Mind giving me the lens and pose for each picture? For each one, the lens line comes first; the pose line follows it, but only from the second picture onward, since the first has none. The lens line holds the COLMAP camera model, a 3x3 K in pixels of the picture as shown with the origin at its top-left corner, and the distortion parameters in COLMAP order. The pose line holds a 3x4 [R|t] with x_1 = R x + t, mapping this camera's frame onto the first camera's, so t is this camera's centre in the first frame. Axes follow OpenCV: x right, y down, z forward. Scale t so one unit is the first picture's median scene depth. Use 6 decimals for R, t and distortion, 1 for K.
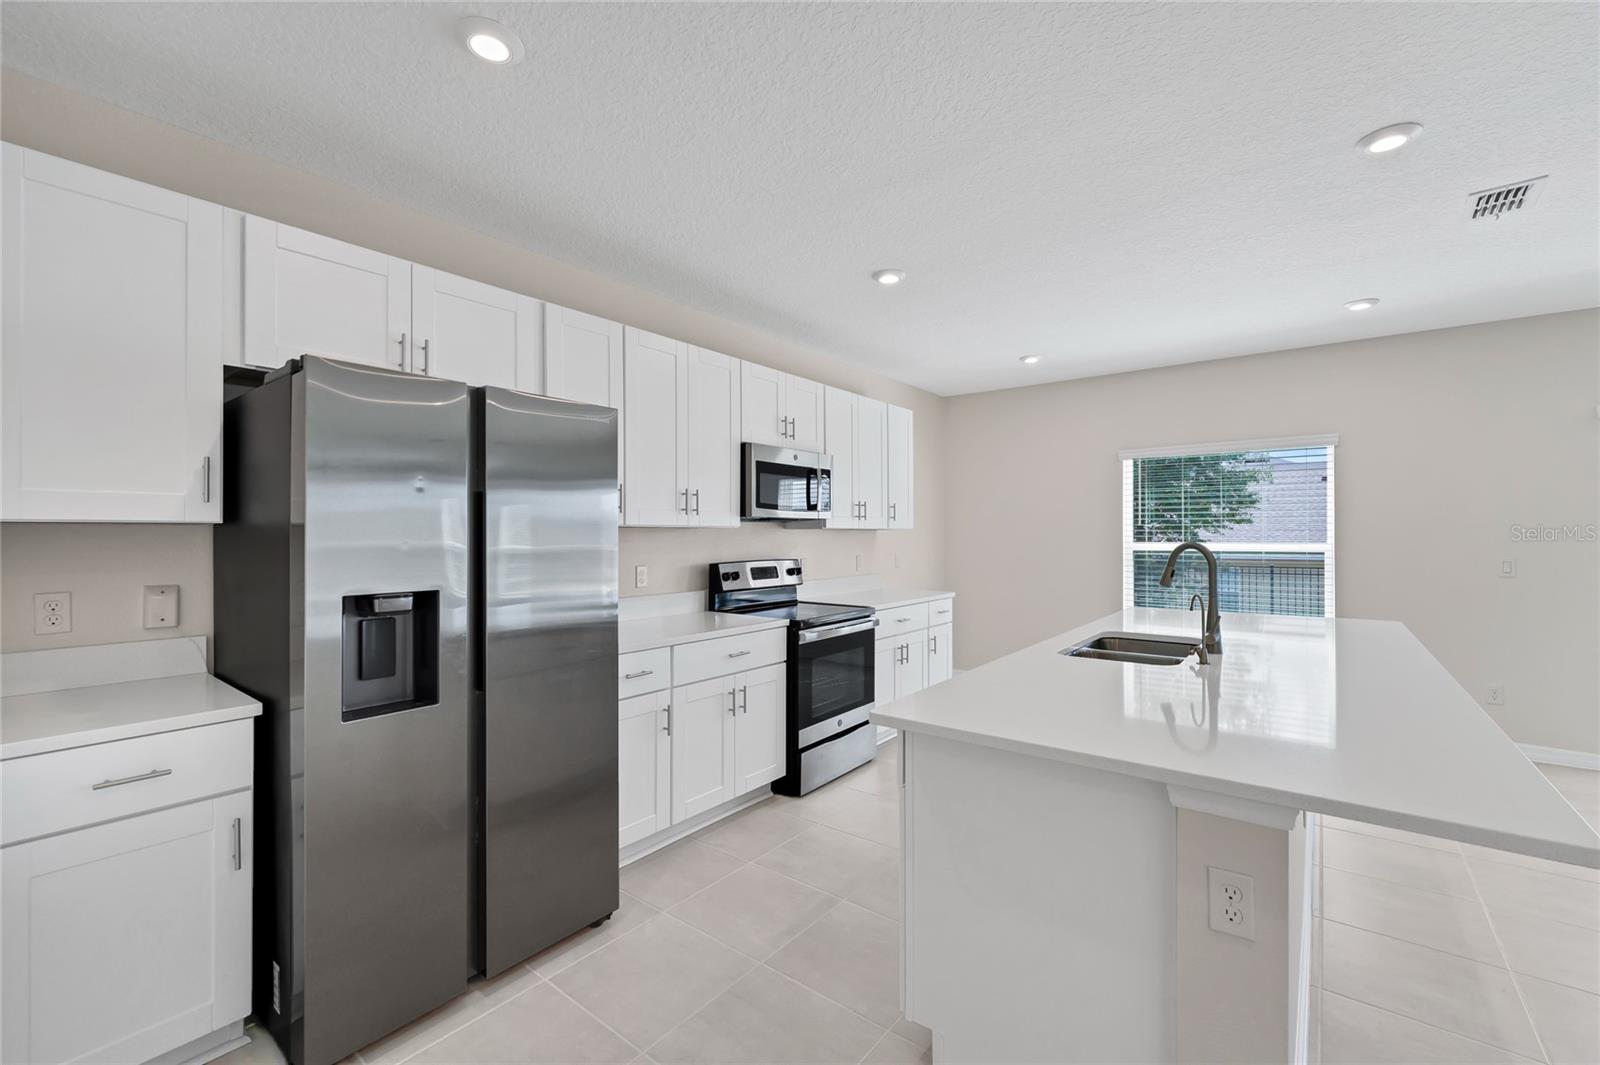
lens RADIAL K [[660.3, 0, 789.6], [0, 660.3, 529.9], [0, 0, 1]] dist [0.001831, 0.000214]
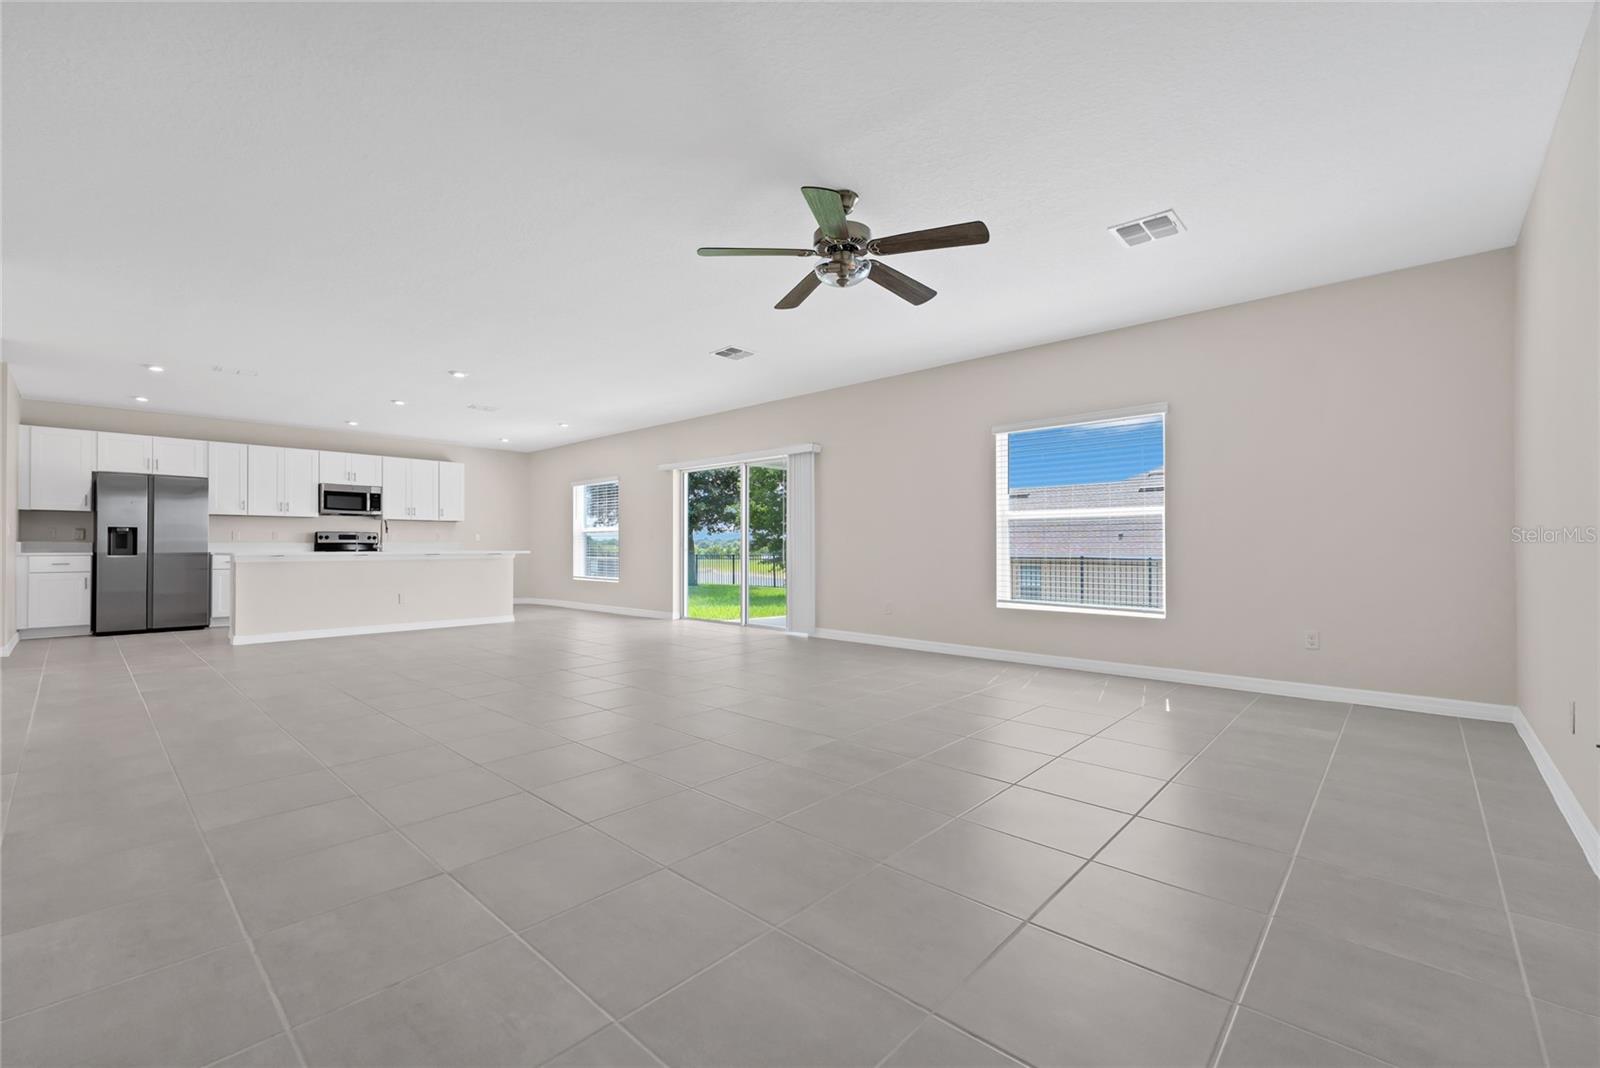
lens RADIAL K [[668.1, 0, 799.0], [0, 668.1, 539.4], [0, 0, 1]] dist [-0.000147, -0.000106]
pose [[0.997482, -0.001396, -0.070912, 1.946479], [0.001083, 0.999990, -0.004450, 0.096245], [0.070918, 0.004362, 0.997473, -1.431780]]
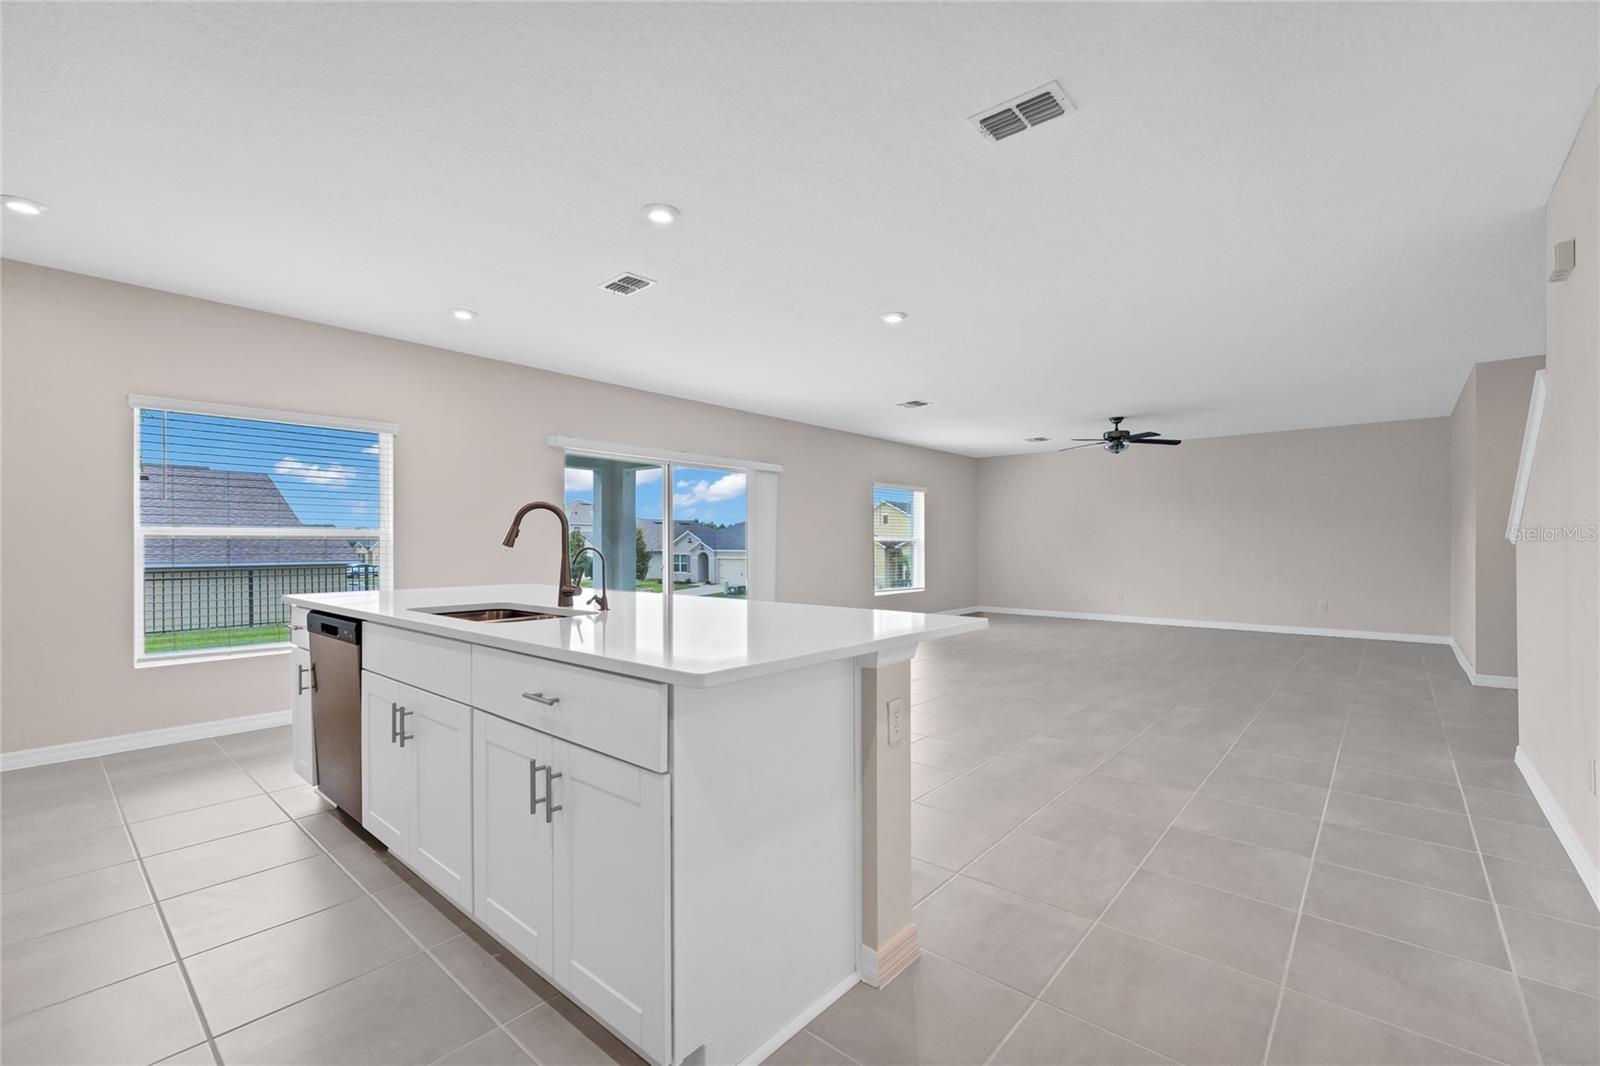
lens RADIAL K [[673.2, 0, 817.6], [0, 673.2, 548.7], [0, 0, 1]] dist [-0.008412, 0.000228]
pose [[0.022538, -0.004380, 0.999736, -0.279914], [-0.003076, 0.999985, 0.004451, 0.056647], [-0.999741, -0.003176, 0.022524, 0.372804]]
